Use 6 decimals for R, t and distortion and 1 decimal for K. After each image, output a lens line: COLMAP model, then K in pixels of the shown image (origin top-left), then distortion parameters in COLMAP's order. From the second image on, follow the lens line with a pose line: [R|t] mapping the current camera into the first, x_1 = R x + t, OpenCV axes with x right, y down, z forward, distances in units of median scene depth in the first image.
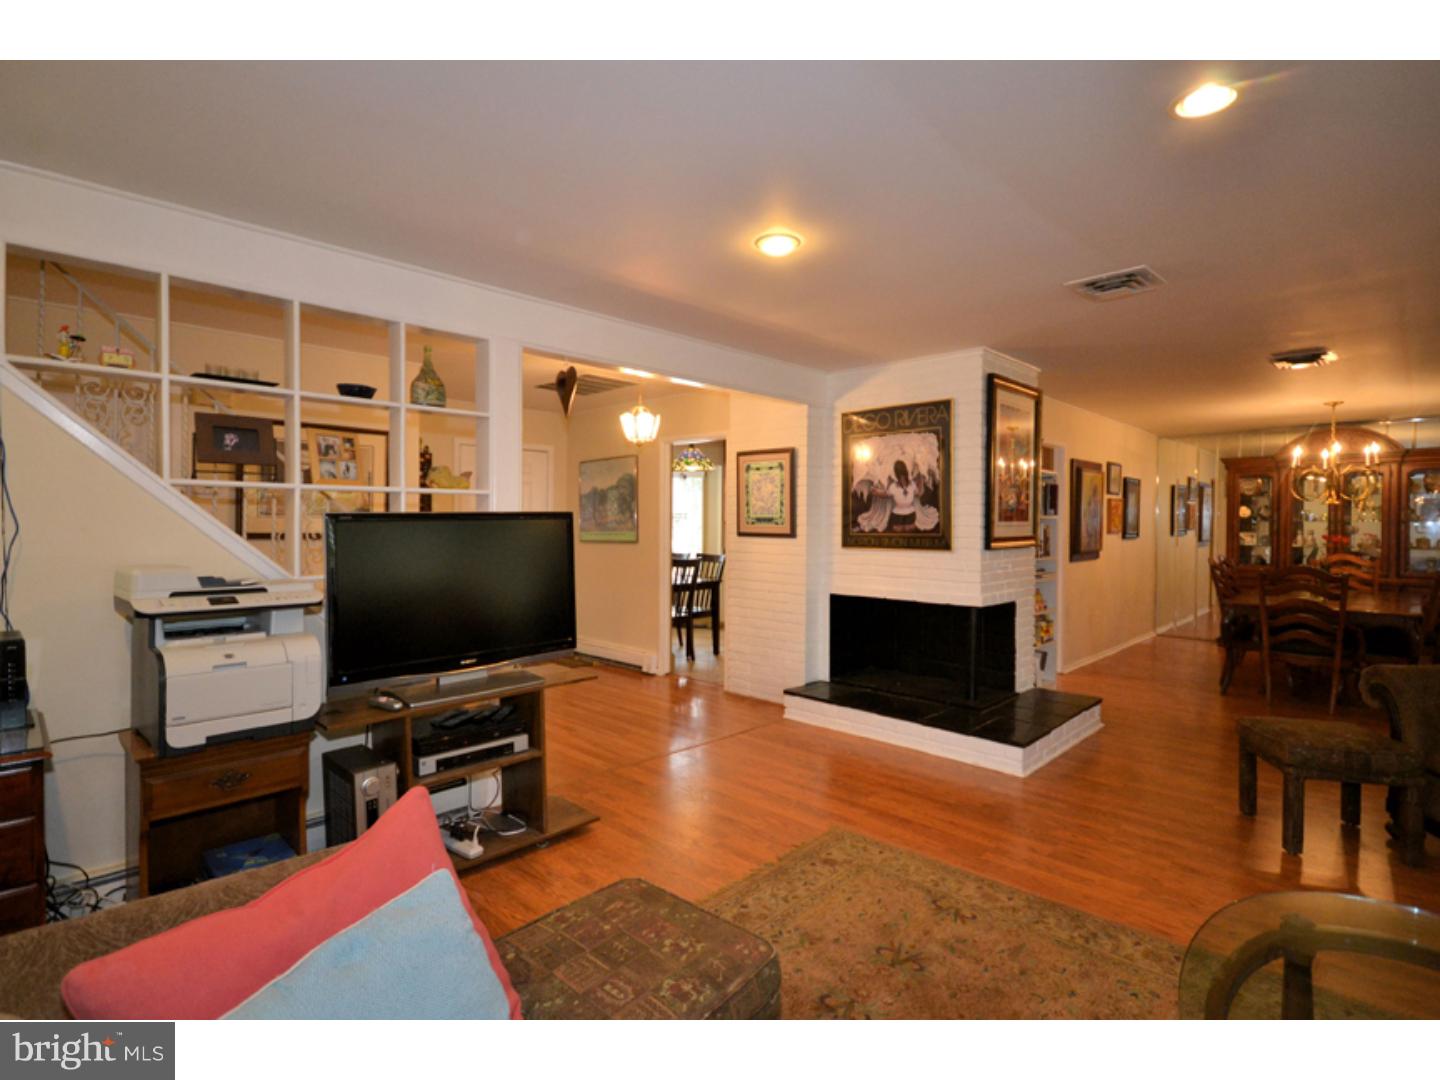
lens RADIAL K [[707.0, 0, 717.5], [0, 707.0, 535.1], [0, 0, 1]] dist [0.004144, 0.000546]
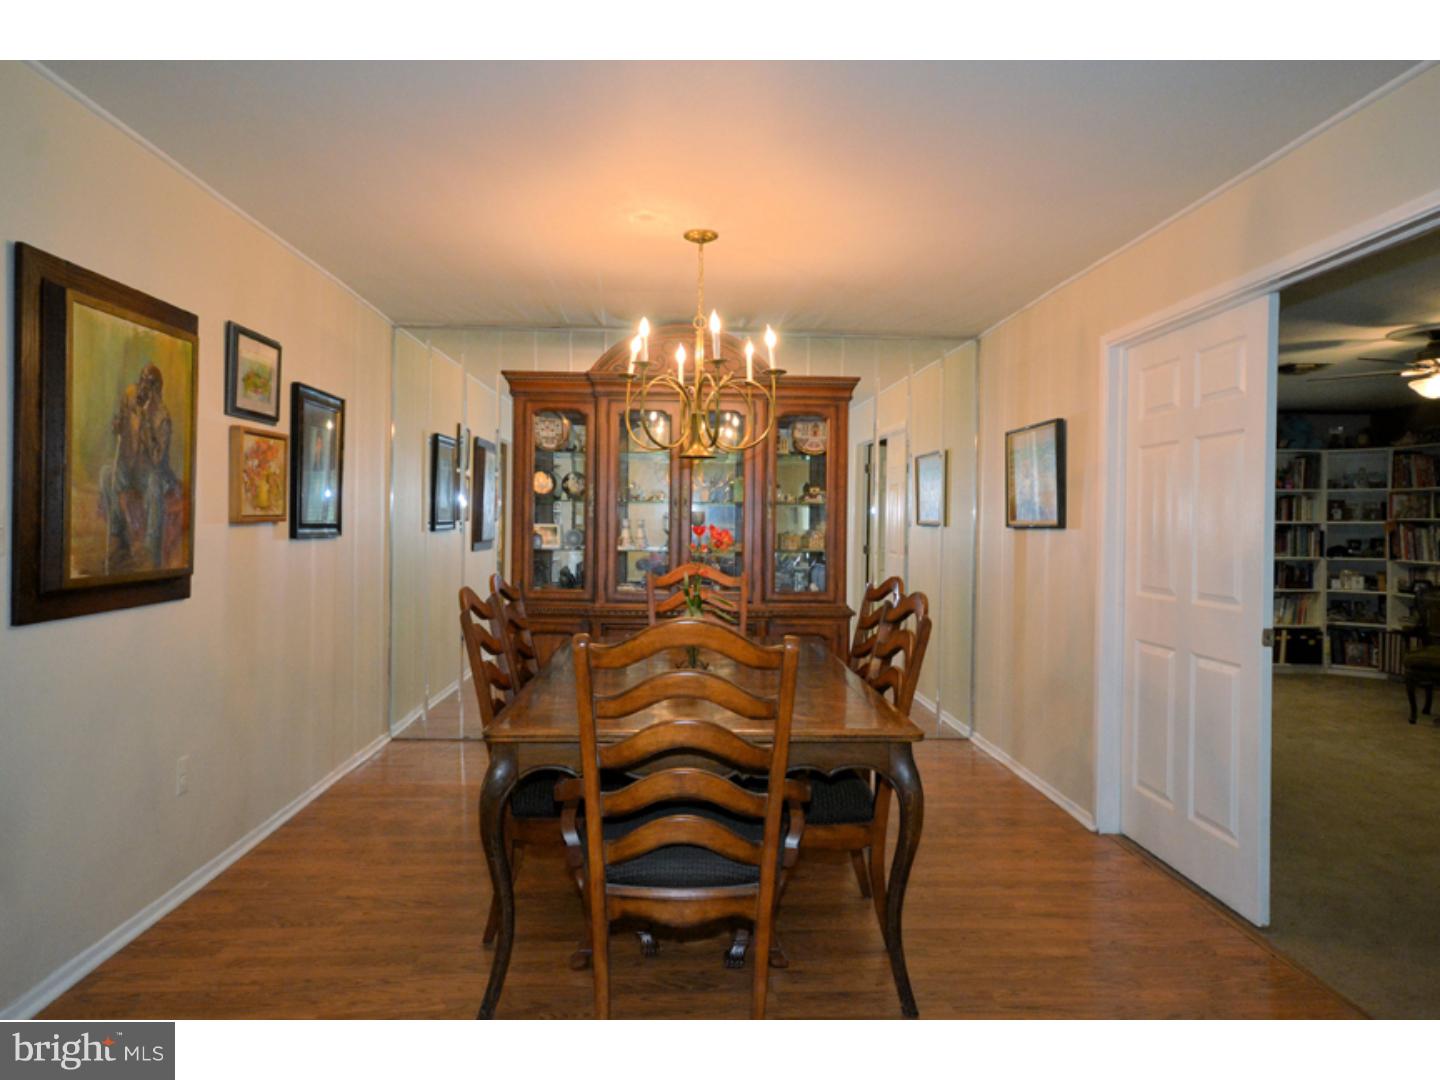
lens RADIAL K [[886.6, 0, 706.5], [0, 886.6, 522.1], [0, 0, 1]] dist [0.008838, 0.001731]
pose [[0.680414, 0.006574, 0.732799, 0.364175], [0.003028, 0.999926, -0.011782, 0.002996], [-0.732822, 0.010235, 0.680344, 0.488771]]
